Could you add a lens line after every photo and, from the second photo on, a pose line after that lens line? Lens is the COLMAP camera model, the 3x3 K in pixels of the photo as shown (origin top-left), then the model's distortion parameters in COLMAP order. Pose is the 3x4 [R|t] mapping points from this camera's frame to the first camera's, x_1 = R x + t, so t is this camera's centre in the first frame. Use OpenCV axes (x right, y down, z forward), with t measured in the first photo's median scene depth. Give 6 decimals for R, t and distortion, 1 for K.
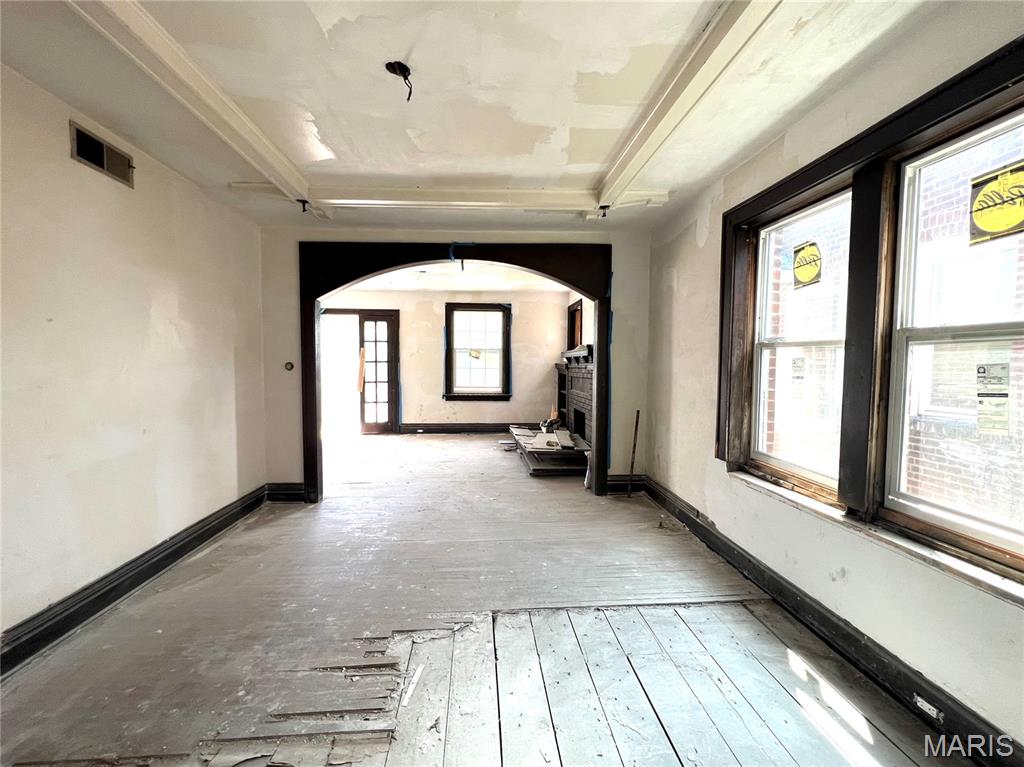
lens RADIAL K [[440.7, 0, 510.1], [0, 440.7, 385.4], [0, 0, 1]] dist [-0.002108, 0.000013]
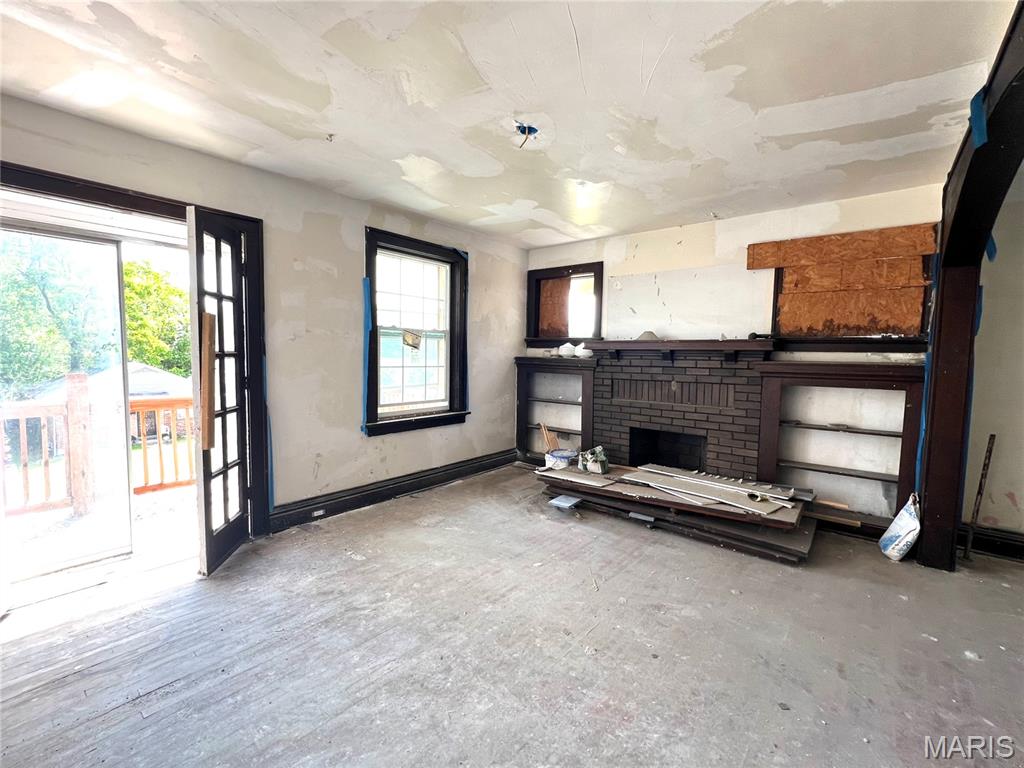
lens RADIAL K [[450.1, 0, 510.4], [0, 450.1, 386.7], [0, 0, 1]] dist [-0.001419, 0.000334]
pose [[0.688249, -0.050062, 0.723745, -0.851351], [0.026247, 0.998681, 0.044121, -0.079731], [-0.724999, -0.011370, 0.688656, 1.221295]]
